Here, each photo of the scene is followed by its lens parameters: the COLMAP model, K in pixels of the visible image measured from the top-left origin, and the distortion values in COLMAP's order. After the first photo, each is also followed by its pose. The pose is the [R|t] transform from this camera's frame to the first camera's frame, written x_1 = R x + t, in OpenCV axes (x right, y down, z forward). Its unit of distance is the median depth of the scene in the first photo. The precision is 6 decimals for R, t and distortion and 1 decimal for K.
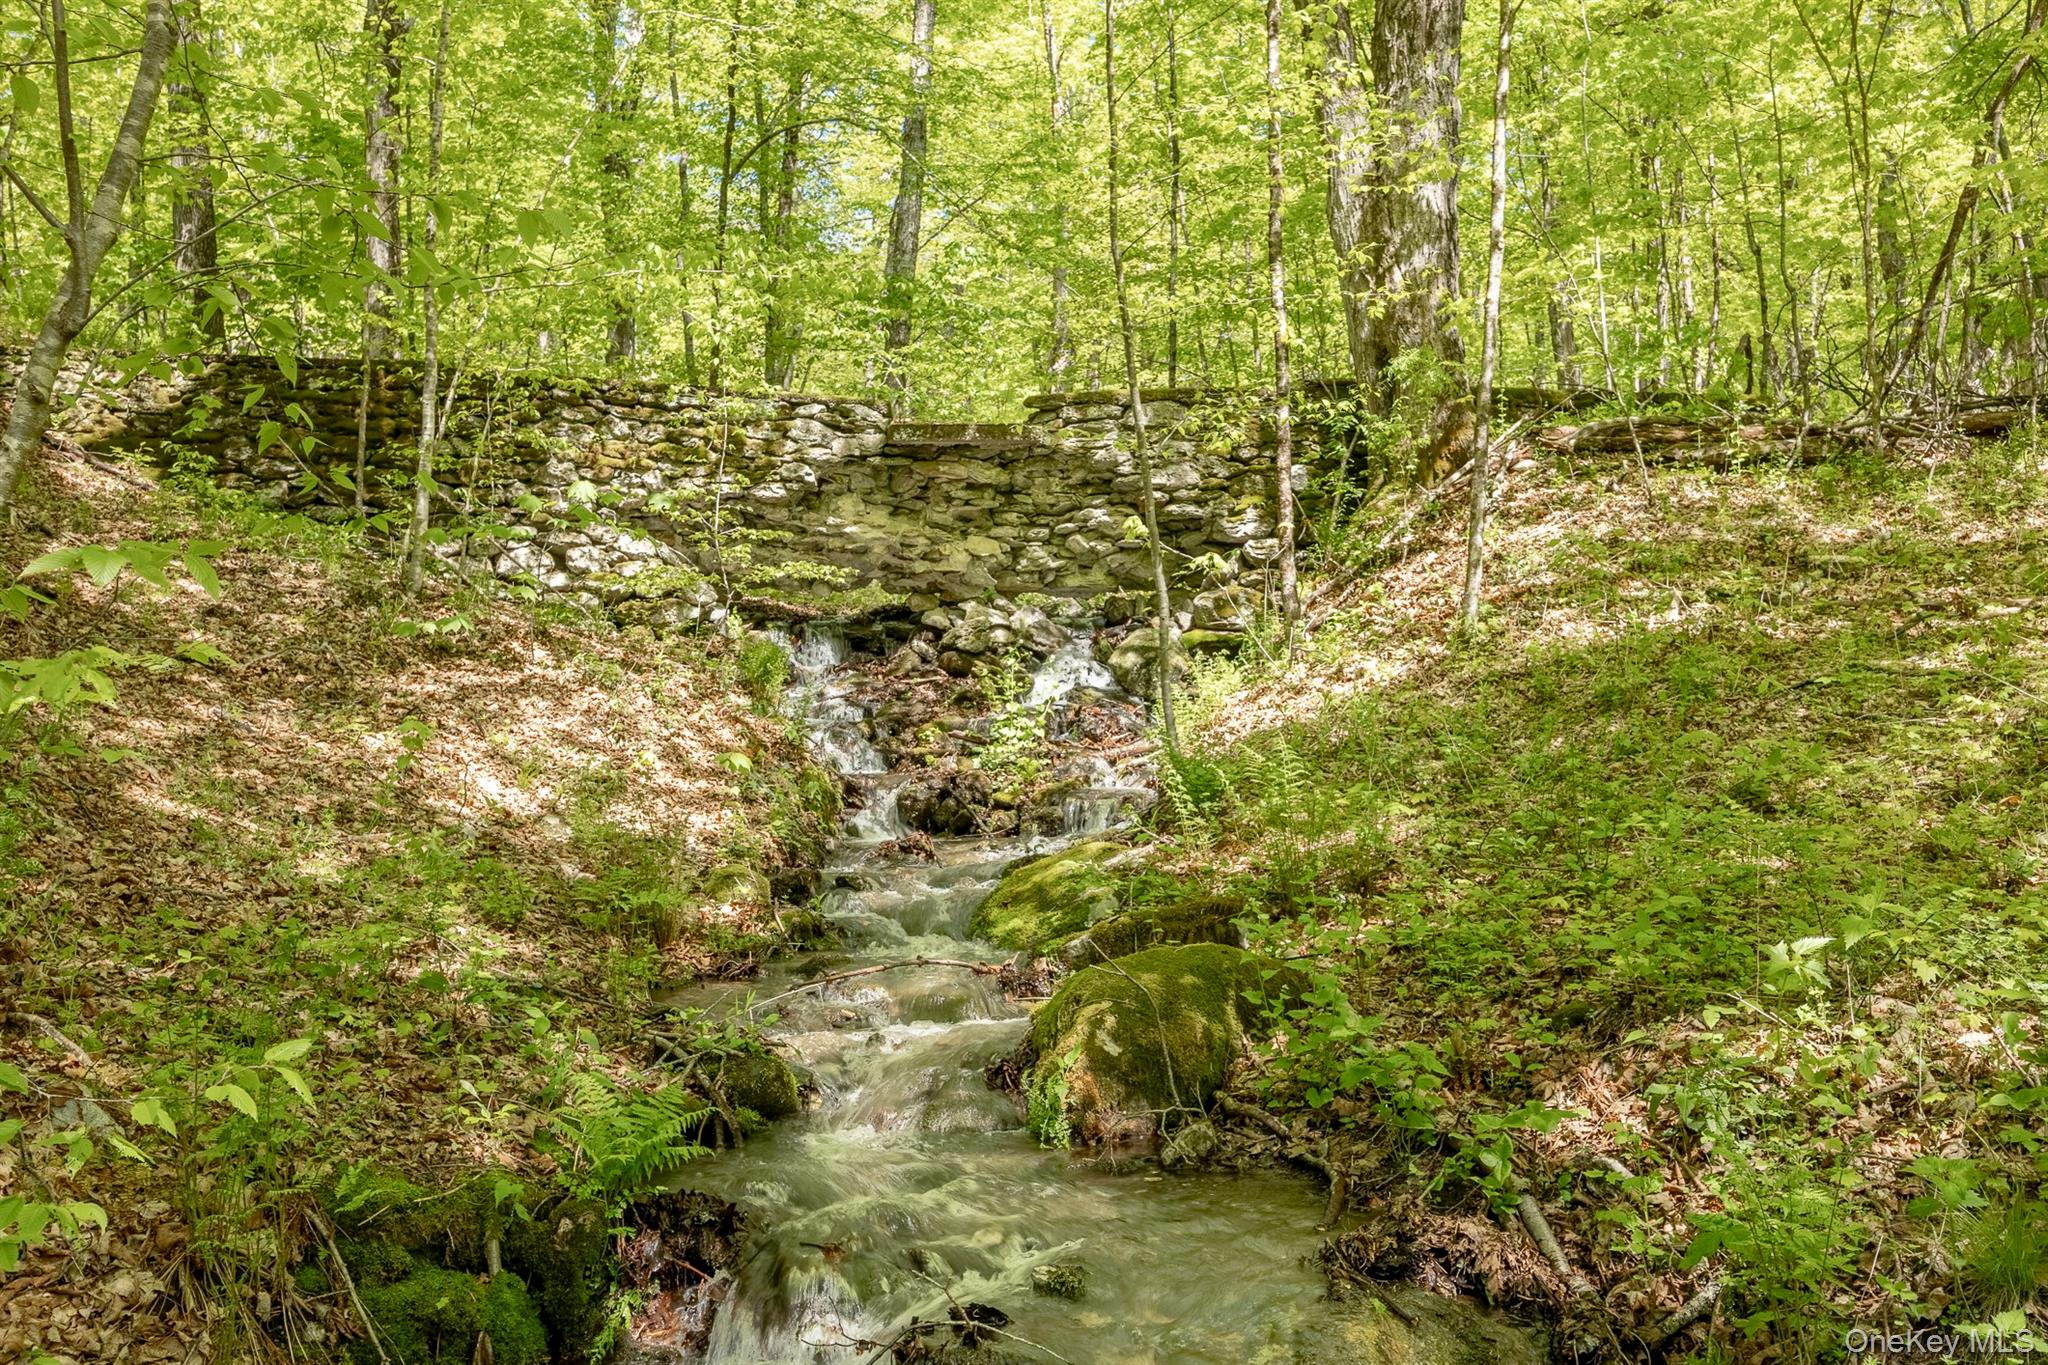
lens RADIAL K [[1771.4, 0, 1022.9], [0, 1771.4, 684.7], [0, 0, 1]] dist [-0.008244, 0.001221]
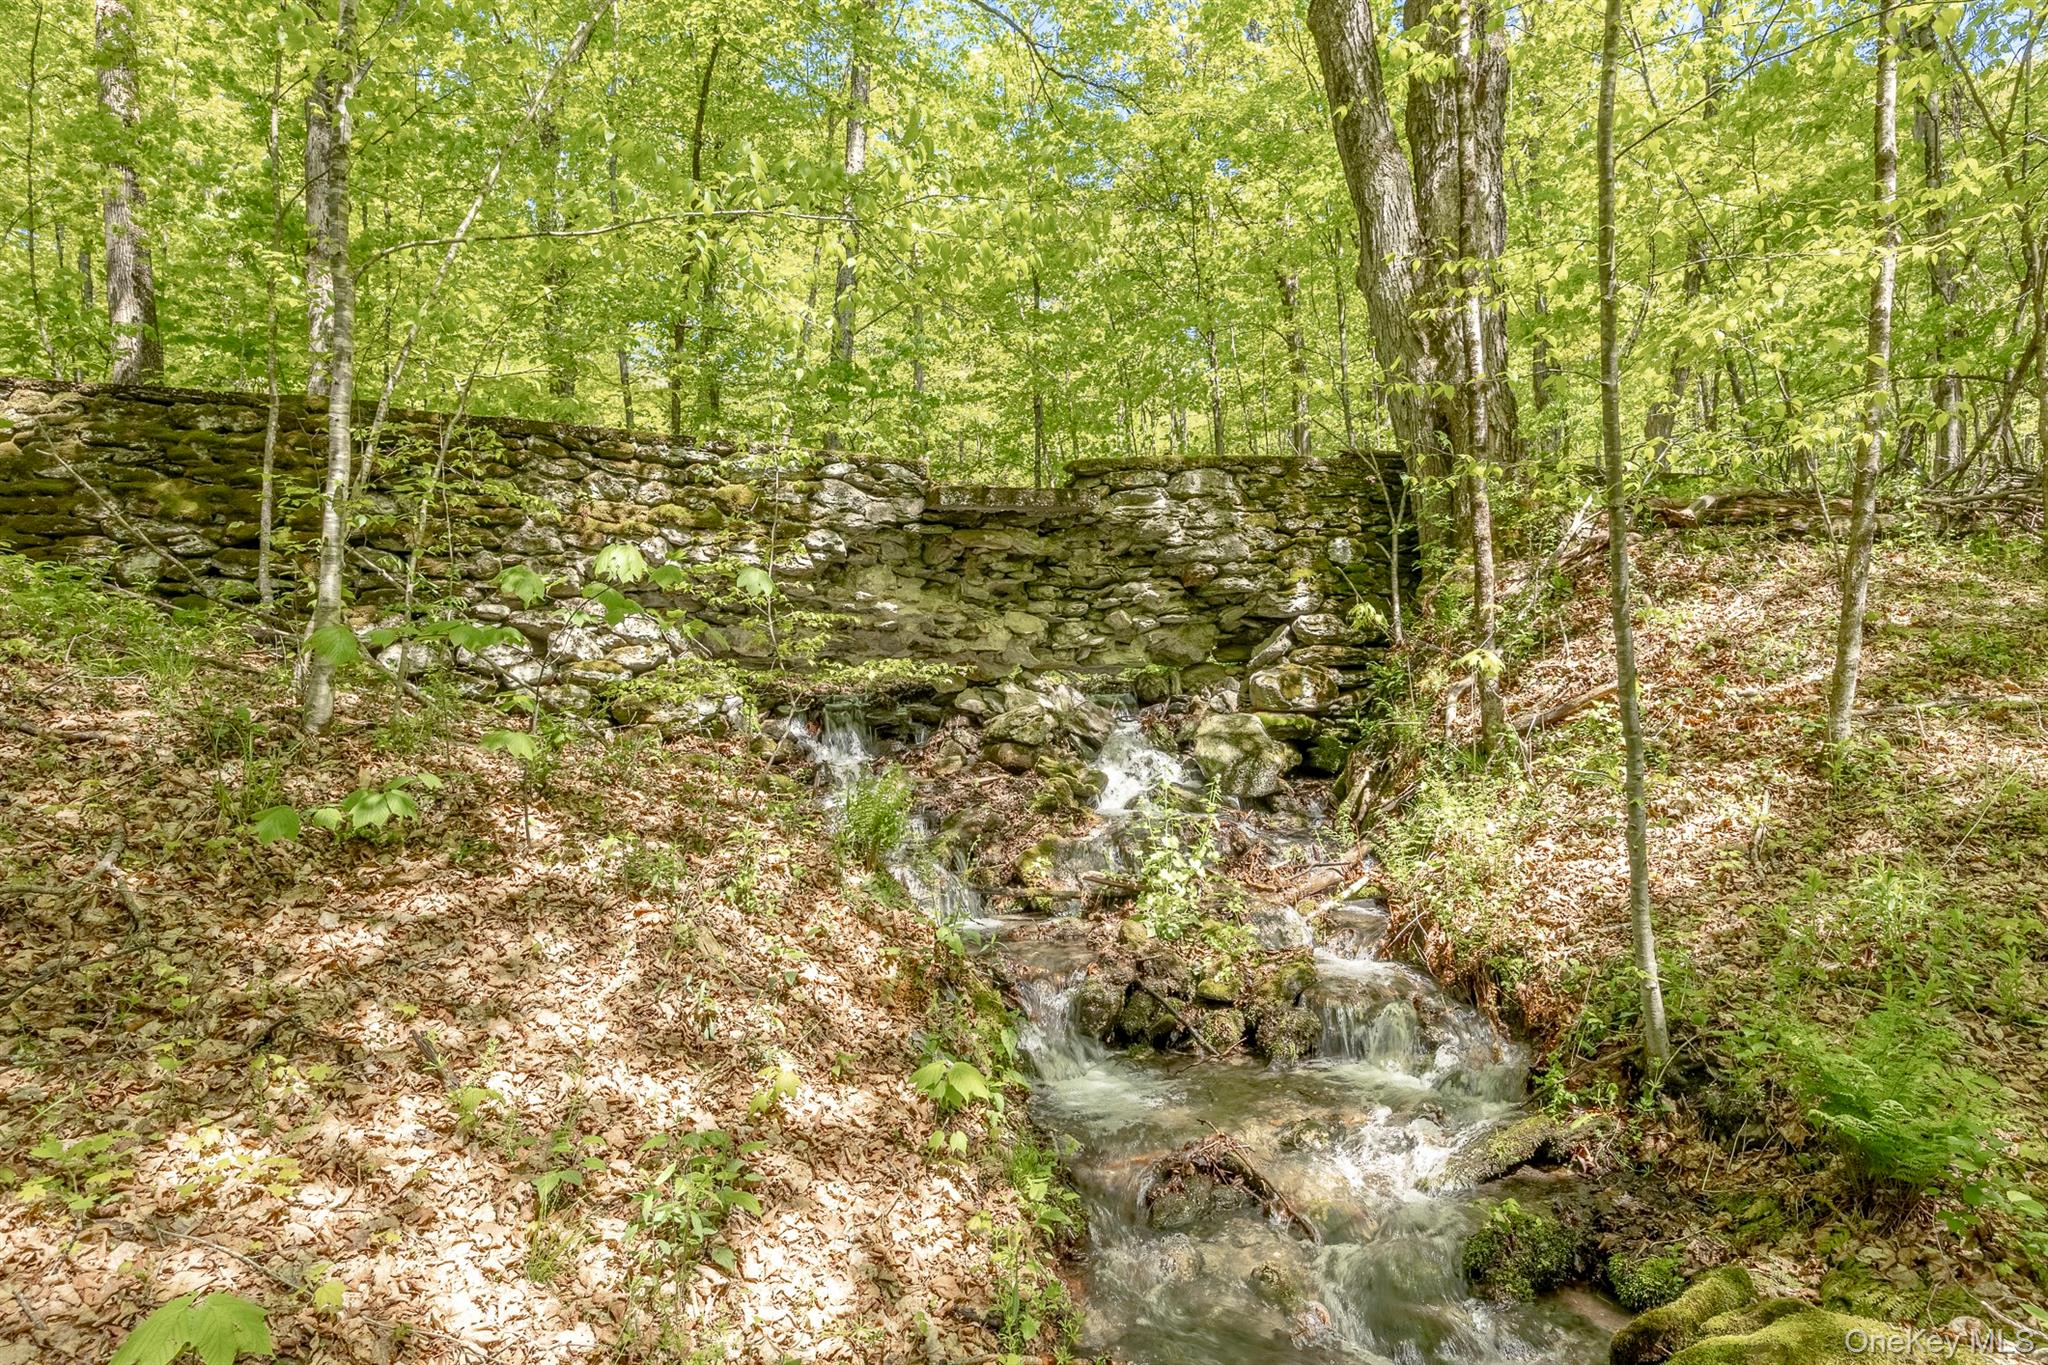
lens RADIAL K [[1164.6, 0, 1028.5], [0, 1164.6, 673.5], [0, 0, 1]] dist [0.003322, -0.000401]
pose [[0.985103, -0.012159, 0.171534, -0.124674], [0.014205, 0.999842, -0.010702, -0.045886], [-0.171376, 0.012980, 0.985120, 0.409158]]
